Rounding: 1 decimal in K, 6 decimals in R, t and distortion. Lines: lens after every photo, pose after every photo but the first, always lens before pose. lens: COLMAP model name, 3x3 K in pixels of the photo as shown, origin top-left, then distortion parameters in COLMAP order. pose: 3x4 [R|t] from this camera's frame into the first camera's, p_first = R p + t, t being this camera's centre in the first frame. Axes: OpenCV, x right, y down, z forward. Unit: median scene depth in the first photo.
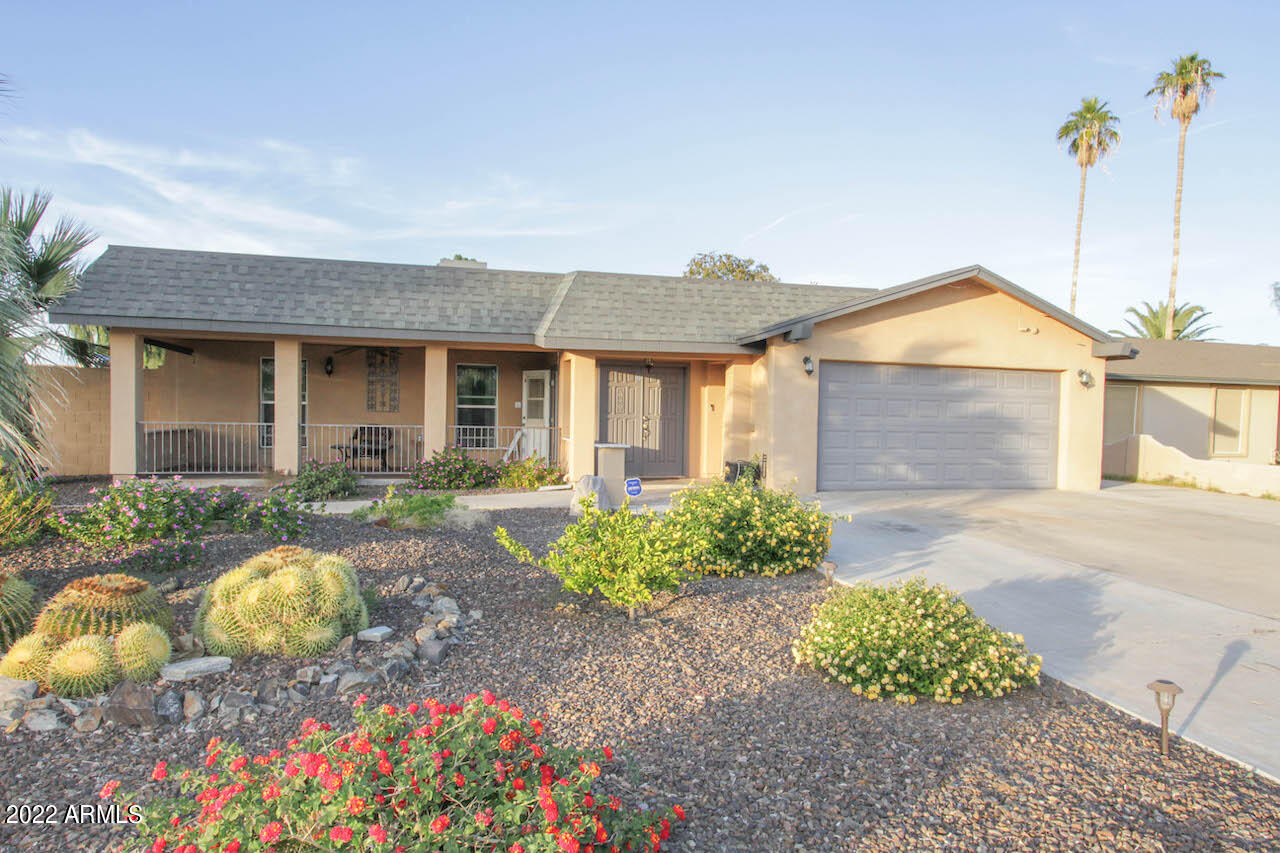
lens RADIAL K [[773.6, 0, 636.8], [0, 773.6, 435.6], [0, 0, 1]] dist [-0.022025, 0.013243]
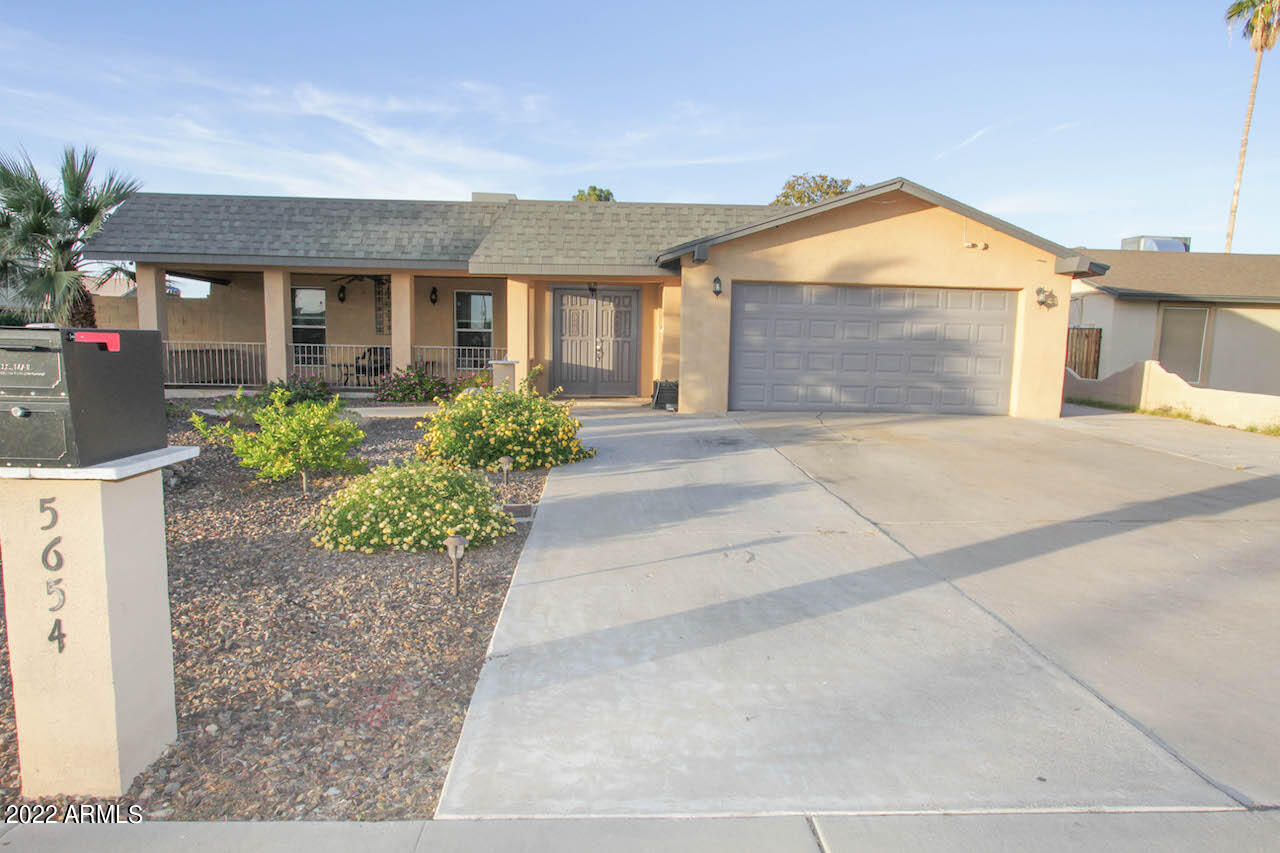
lens RADIAL K [[773.6, 0, 640.2], [0, 773.6, 432.7], [0, 0, 1]] dist [-0.022025, 0.013243]
pose [[0.976926, 0.027054, -0.211859, 0.323544], [-0.009204, 0.996356, 0.084791, 0.015080], [0.213381, -0.080884, 0.973615, -0.024487]]
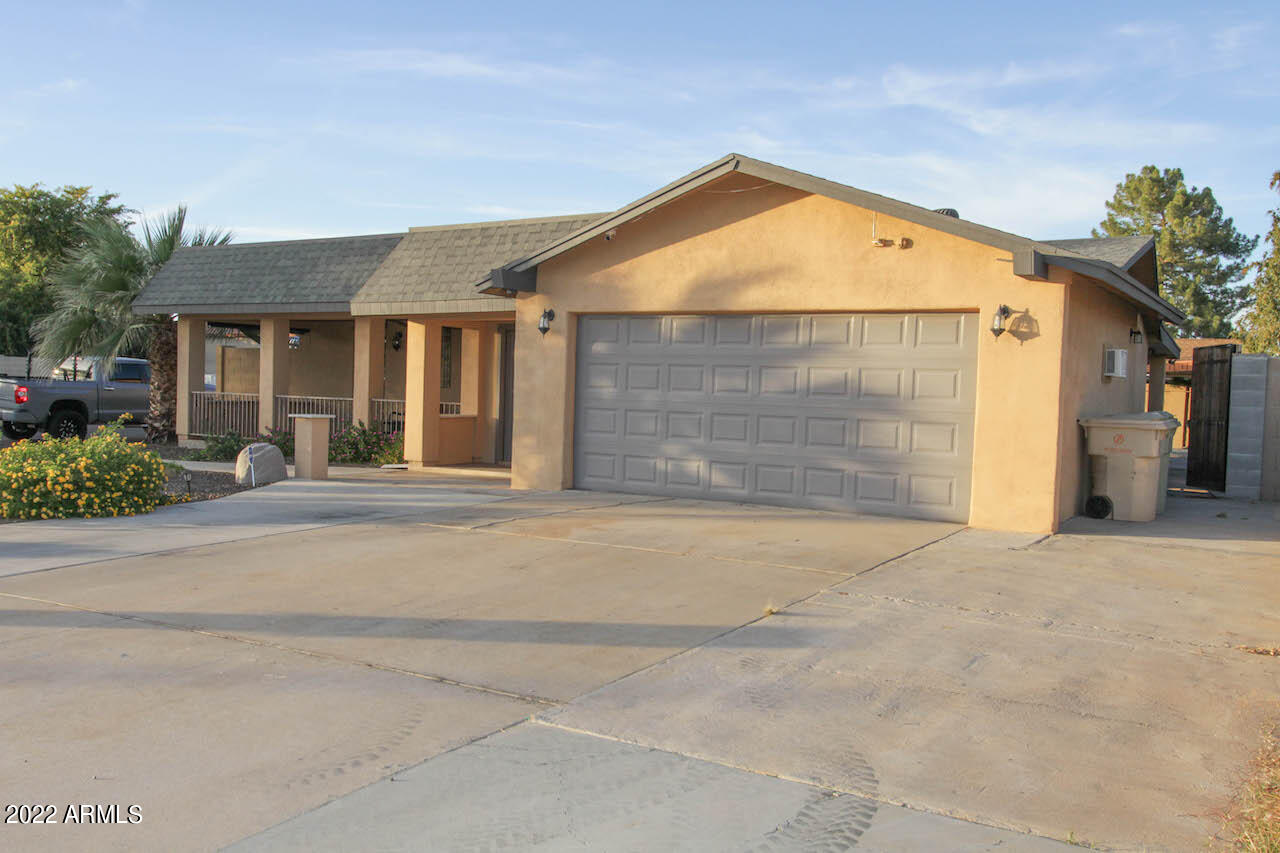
lens RADIAL K [[1111.7, 0, 639.3], [0, 1111.7, 425.1], [0, 0, 1]] dist [-0.009874, 0.002978]
pose [[0.688522, 0.025110, -0.724781, 1.022307], [-0.037133, 0.999310, -0.000654, 0.008721], [0.724264, 0.027364, 0.688979, 0.292659]]
